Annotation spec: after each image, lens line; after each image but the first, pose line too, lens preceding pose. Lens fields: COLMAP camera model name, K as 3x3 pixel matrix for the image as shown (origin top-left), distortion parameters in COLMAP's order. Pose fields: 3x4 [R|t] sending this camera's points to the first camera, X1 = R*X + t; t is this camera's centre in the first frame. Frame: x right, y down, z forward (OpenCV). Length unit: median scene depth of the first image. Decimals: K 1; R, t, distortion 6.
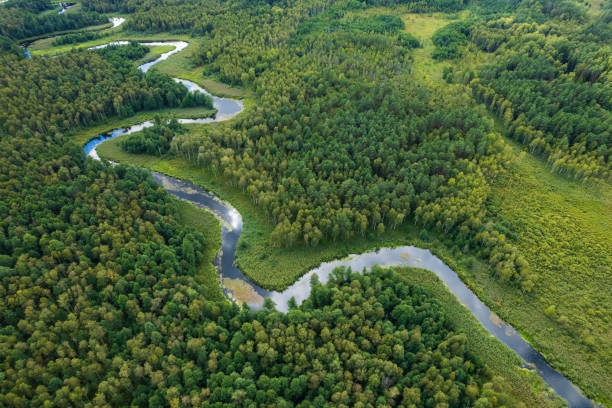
lens RADIAL K [[387.4, 0, 307.0], [0, 387.4, 207.4], [0, 0, 1]] dist [-0.075768, 0.063970]
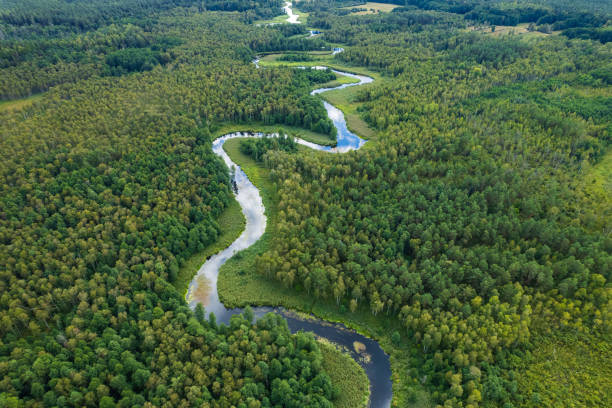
lens RADIAL K [[387.4, 0, 305.9], [0, 387.4, 205.7], [0, 0, 1]] dist [-0.075768, 0.063970]
pose [[0.778286, 0.364037, -0.511613, 0.471651], [-0.411969, 0.910945, 0.021476, -0.127804], [0.473869, 0.194054, 0.858947, 0.132224]]
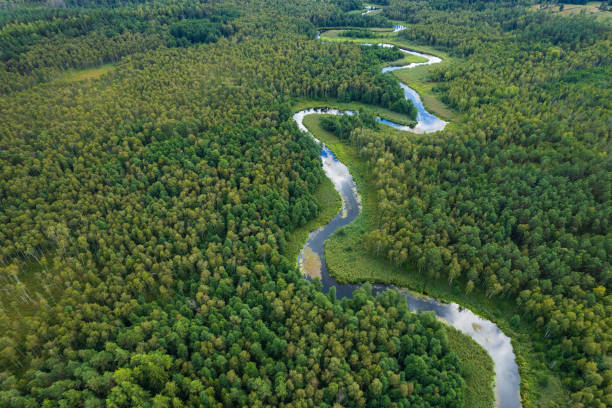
lens RADIAL K [[387.4, 0, 308.4], [0, 387.4, 206.2], [0, 0, 1]] dist [-0.075768, 0.063970]
pose [[0.733398, 0.427558, -0.528508, 0.301496], [-0.451363, 0.887614, 0.091724, -0.023894], [0.508329, 0.171279, 0.843958, 0.023500]]
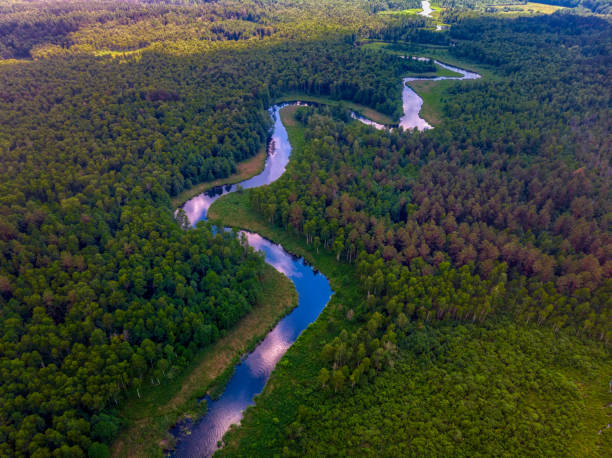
lens RADIAL K [[445.7, 0, 301.9], [0, 445.7, 227.1], [0, 0, 1]] dist [-0.015600, 0.018541]
pose [[0.510716, 0.490120, -0.706365, 0.860992], [-0.580356, 0.802697, 0.137352, -0.093155], [0.634316, 0.339795, 0.694394, 0.253406]]
